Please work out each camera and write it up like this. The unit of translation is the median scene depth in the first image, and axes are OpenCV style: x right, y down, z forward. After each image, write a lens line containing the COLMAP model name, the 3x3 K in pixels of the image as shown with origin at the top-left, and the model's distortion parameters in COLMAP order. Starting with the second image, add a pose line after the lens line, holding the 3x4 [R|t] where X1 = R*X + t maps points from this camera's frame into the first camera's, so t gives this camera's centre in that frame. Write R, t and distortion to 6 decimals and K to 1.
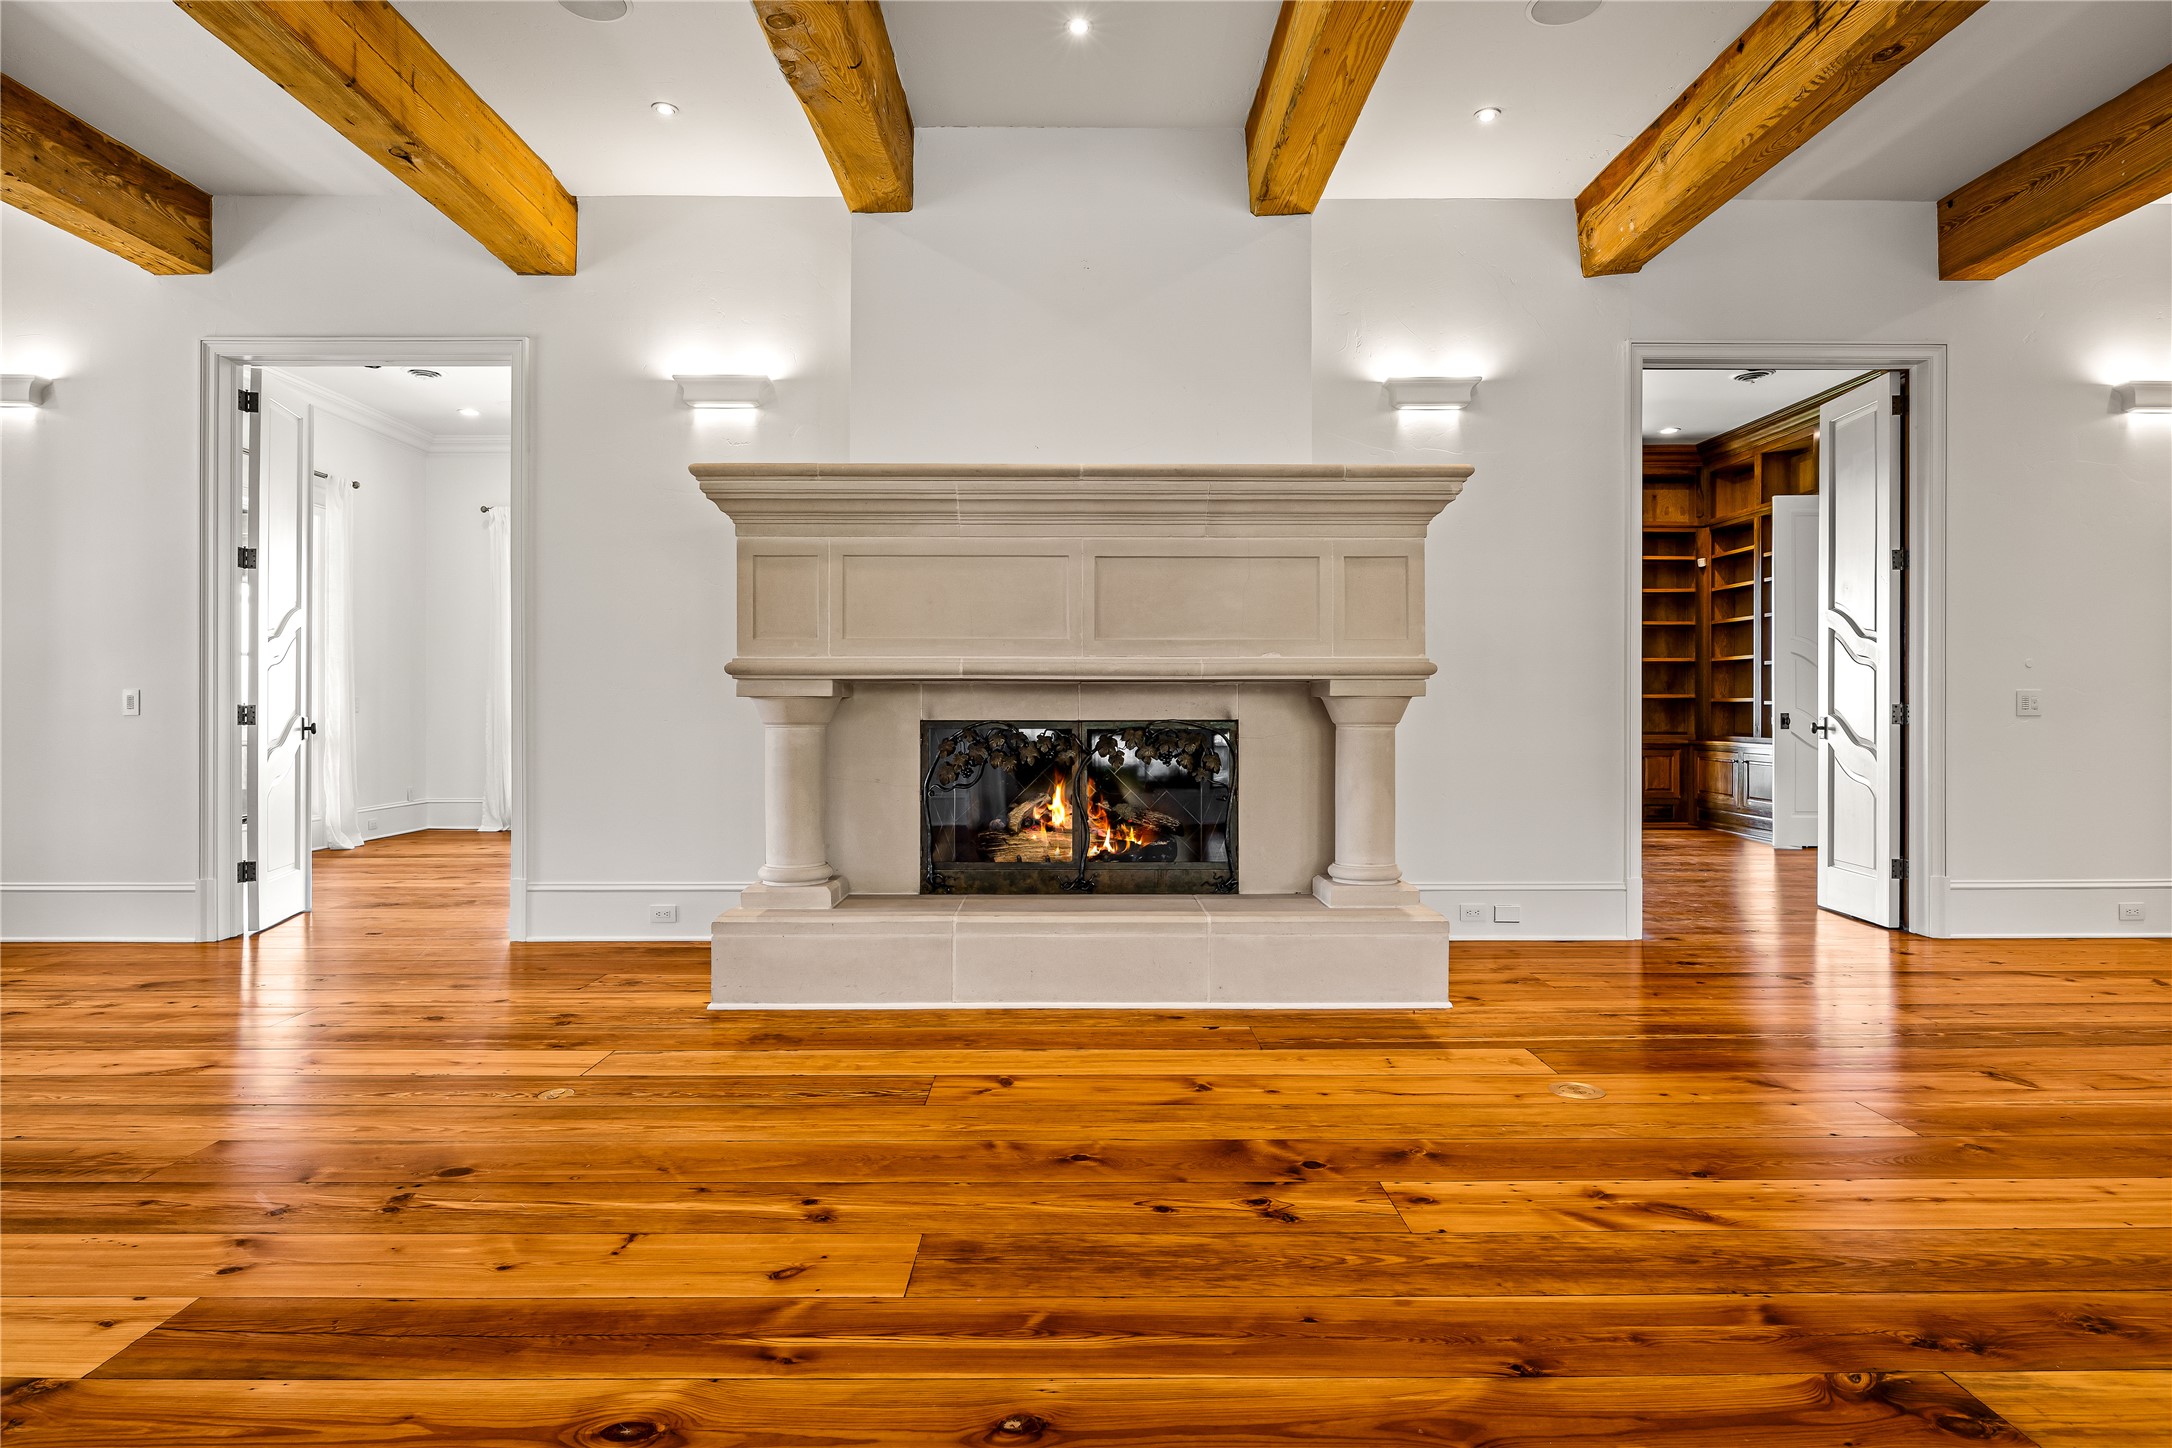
lens RADIAL K [[1222.7, 0, 1086.5], [0, 1222.7, 718.7], [0, 0, 1]] dist [-0.009469, -0.000041]
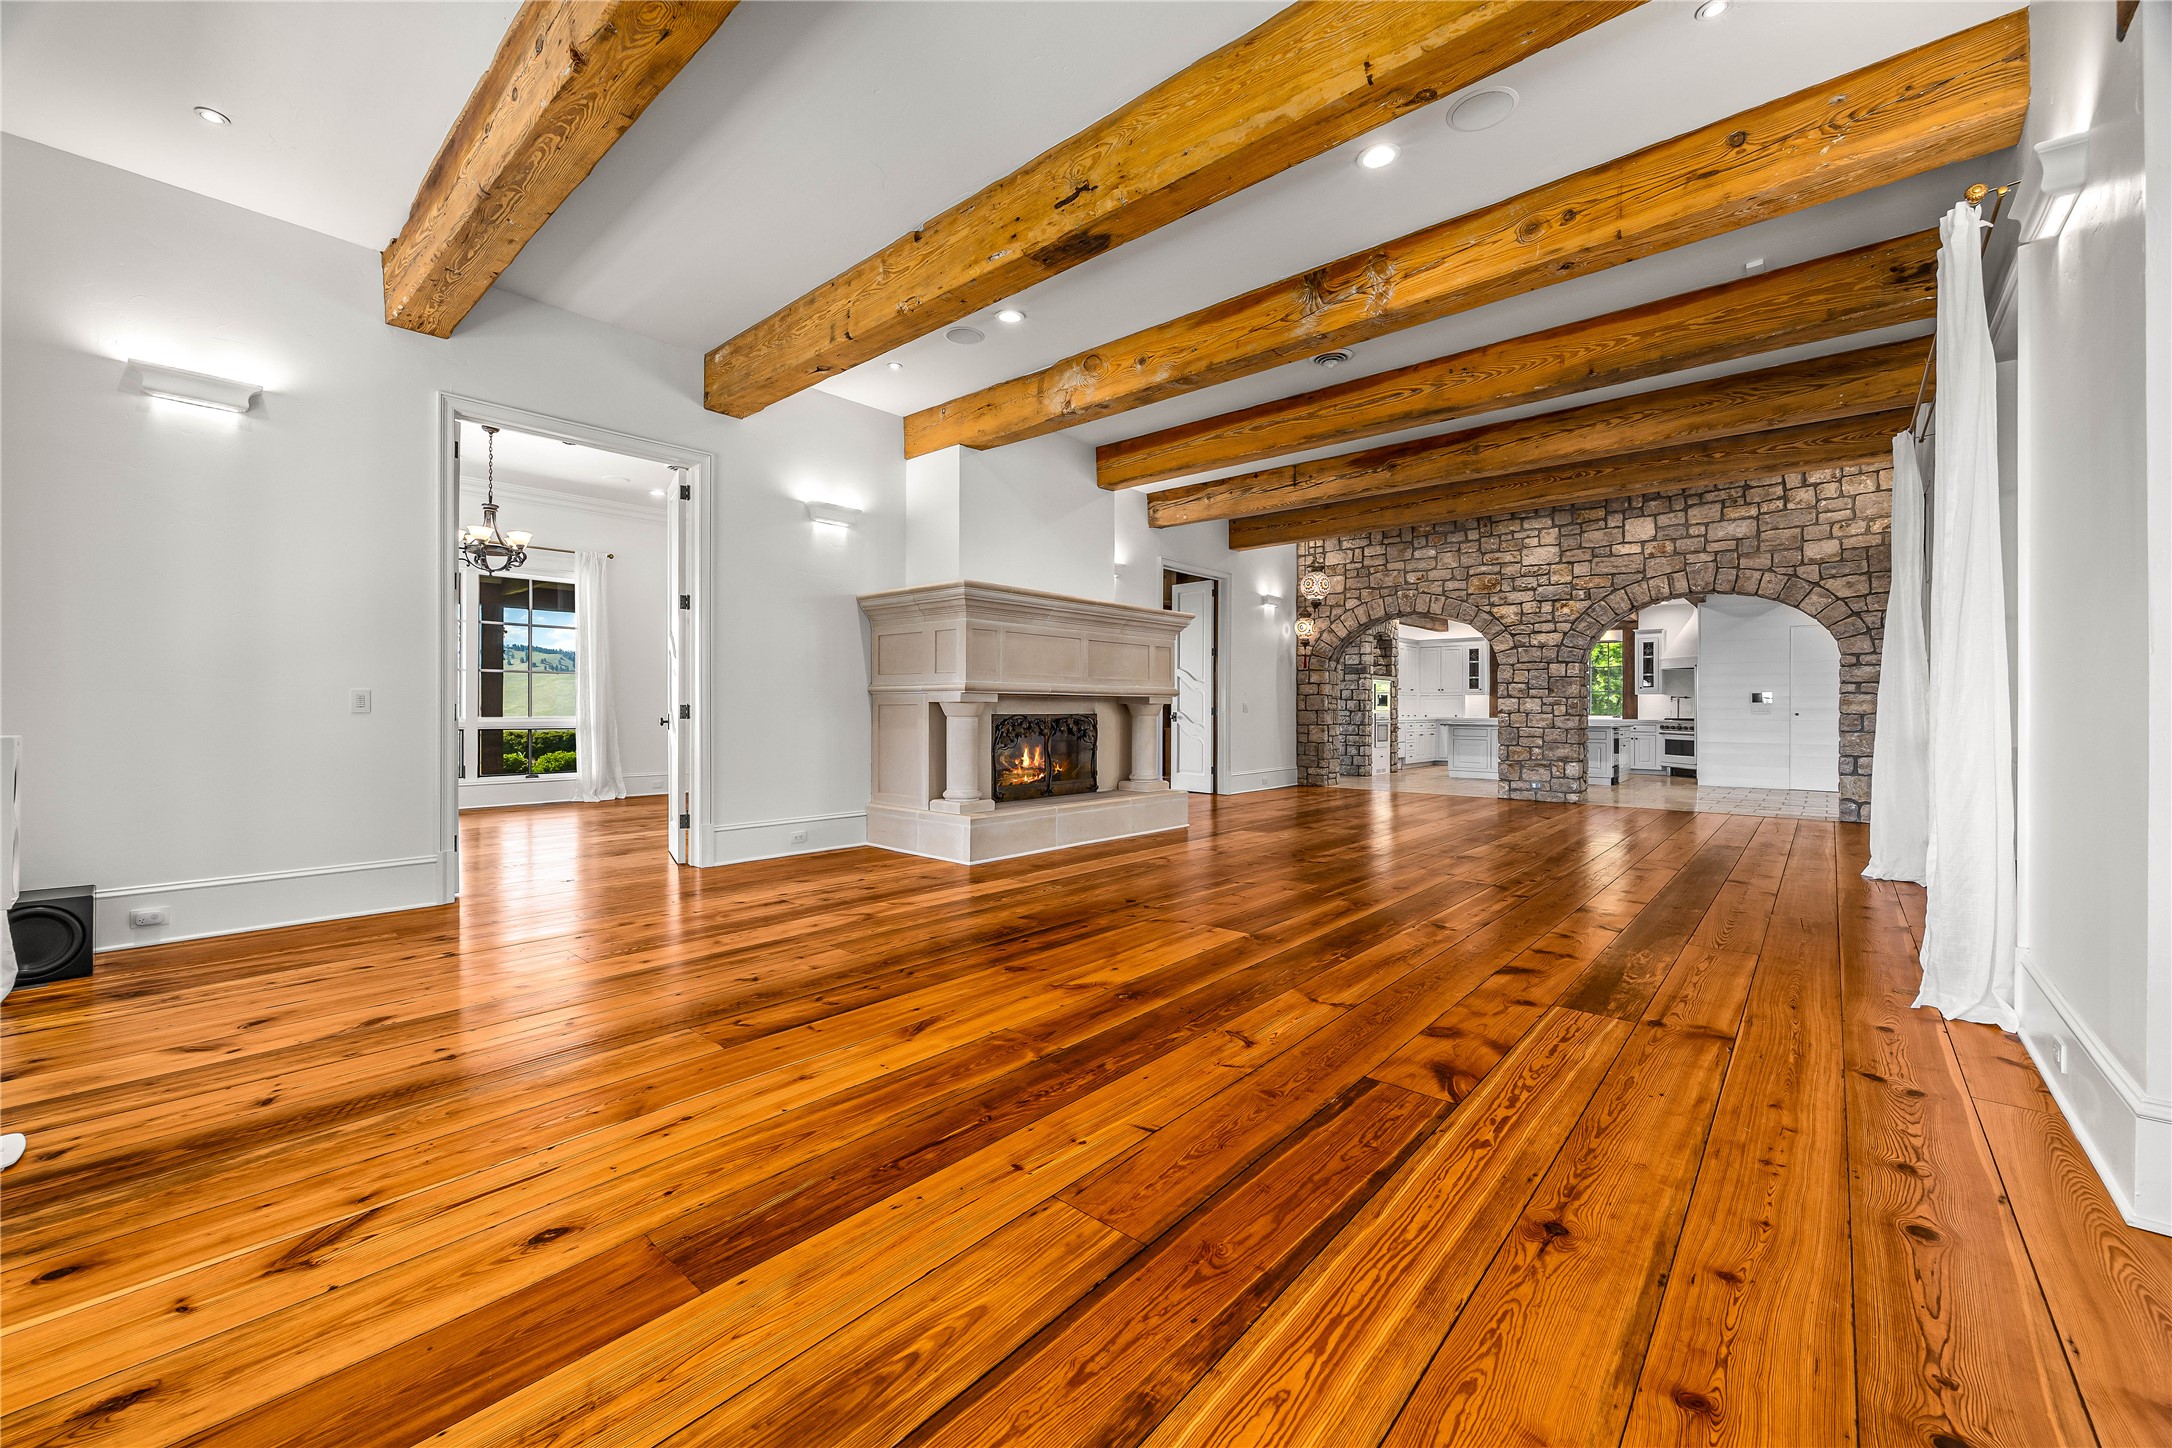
lens RADIAL K [[843.9, 0, 1088.2], [0, 843.9, 716.9], [0, 0, 1]] dist [-0.001895, -0.000259]
pose [[0.668819, -0.004773, 0.743410, -0.914999], [0.002679, 0.999988, 0.004010, 0.000225], [-0.743421, -0.000690, 0.668824, -0.014868]]
